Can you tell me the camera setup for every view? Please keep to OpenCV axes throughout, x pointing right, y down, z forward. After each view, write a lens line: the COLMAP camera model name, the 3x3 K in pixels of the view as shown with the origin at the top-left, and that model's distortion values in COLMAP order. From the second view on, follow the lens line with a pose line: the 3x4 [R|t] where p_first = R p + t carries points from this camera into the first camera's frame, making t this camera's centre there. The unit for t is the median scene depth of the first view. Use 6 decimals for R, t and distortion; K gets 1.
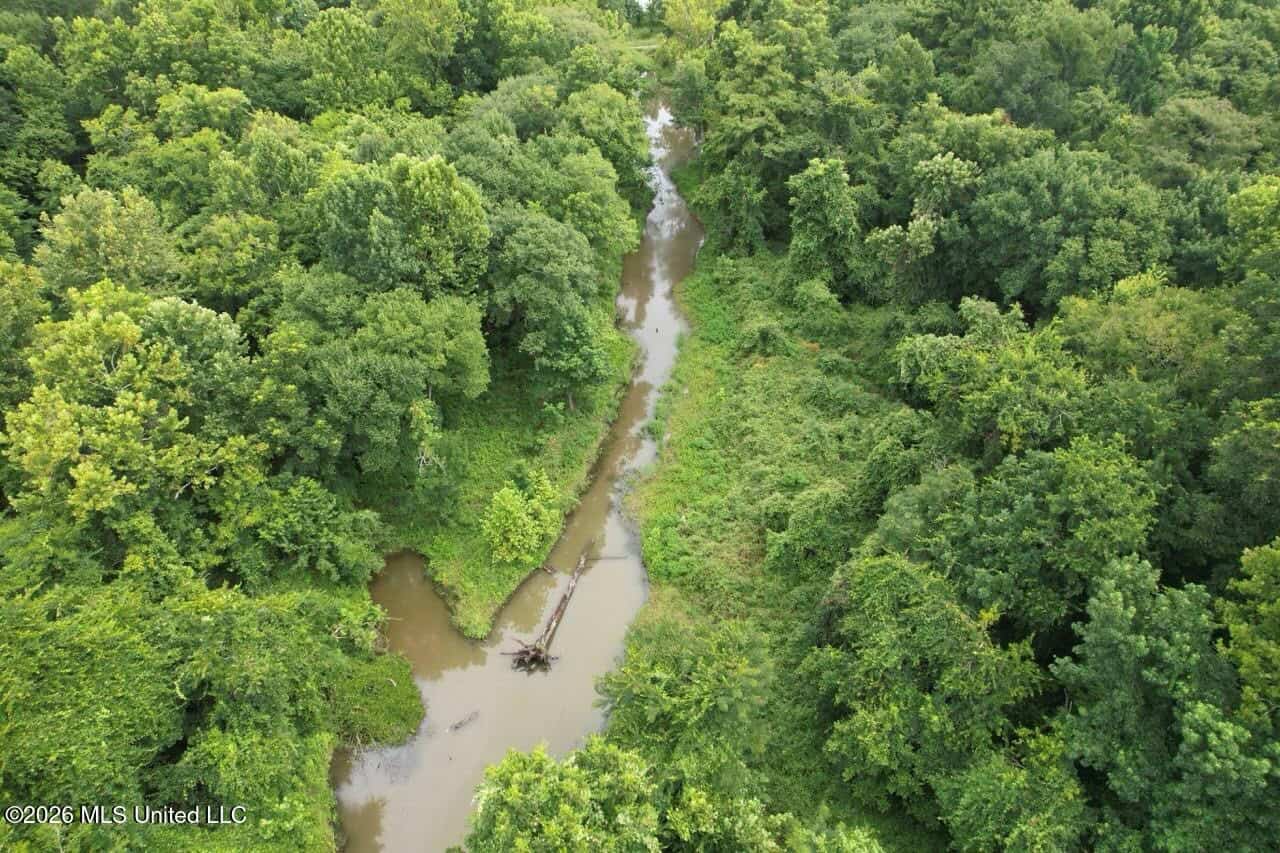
lens RADIAL K [[825.2, 0, 635.1], [0, 825.2, 431.3], [0, 0, 1]] dist [-0.070711, 0.065928]
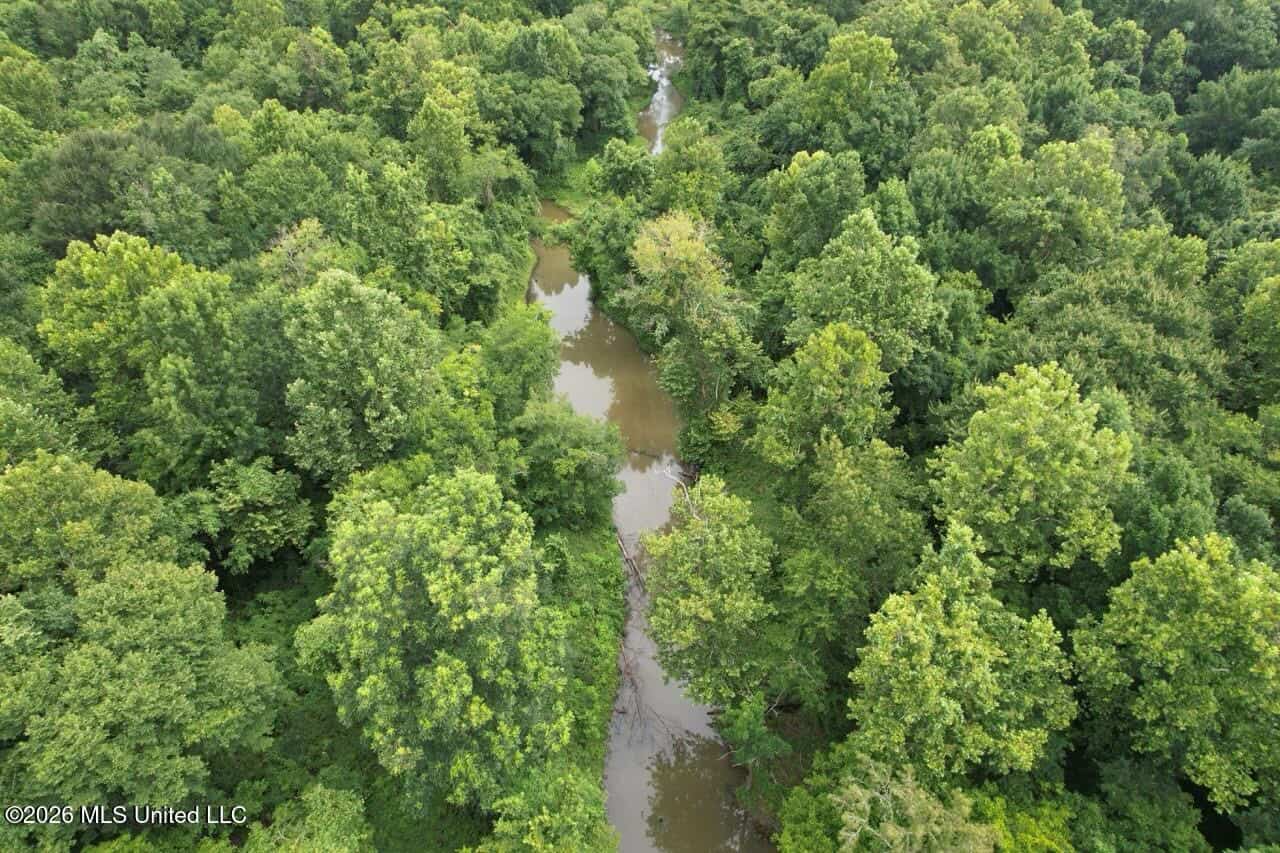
lens RADIAL K [[825.2, 0, 642.9], [0, 825.2, 425.0], [0, 0, 1]] dist [-0.070711, 0.065928]
pose [[0.999971, 0.006476, -0.003925, 0.003111], [-0.006477, 0.999979, -0.000044, 0.598792], [0.003925, 0.000069, 0.999992, -0.978984]]
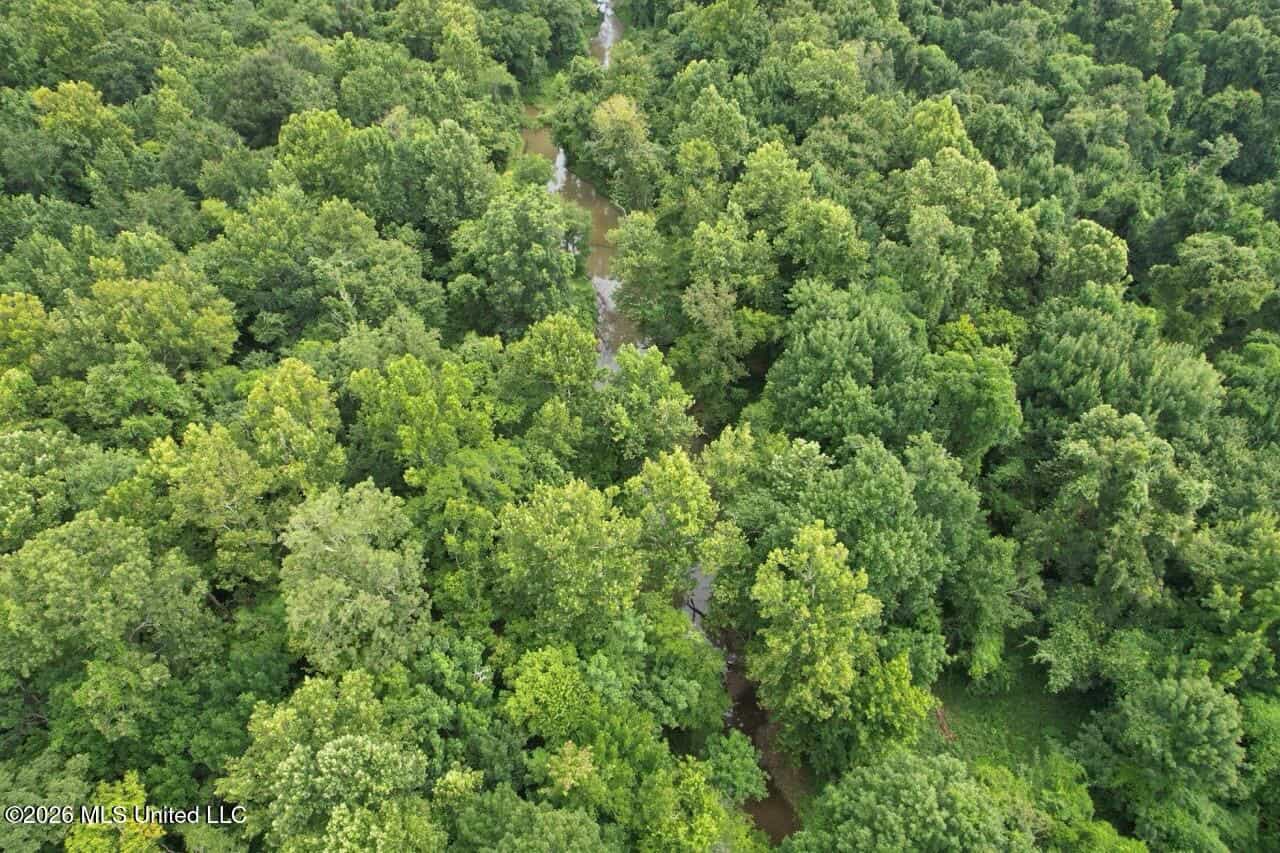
lens RADIAL K [[825.2, 0, 647.8], [0, 825.2, 421.0], [0, 0, 1]] dist [-0.070711, 0.065928]
pose [[0.998222, -0.033000, 0.049636, -0.007530], [0.029227, 0.996762, 0.074908, 0.886408], [-0.051948, -0.073324, 0.995954, -1.727982]]
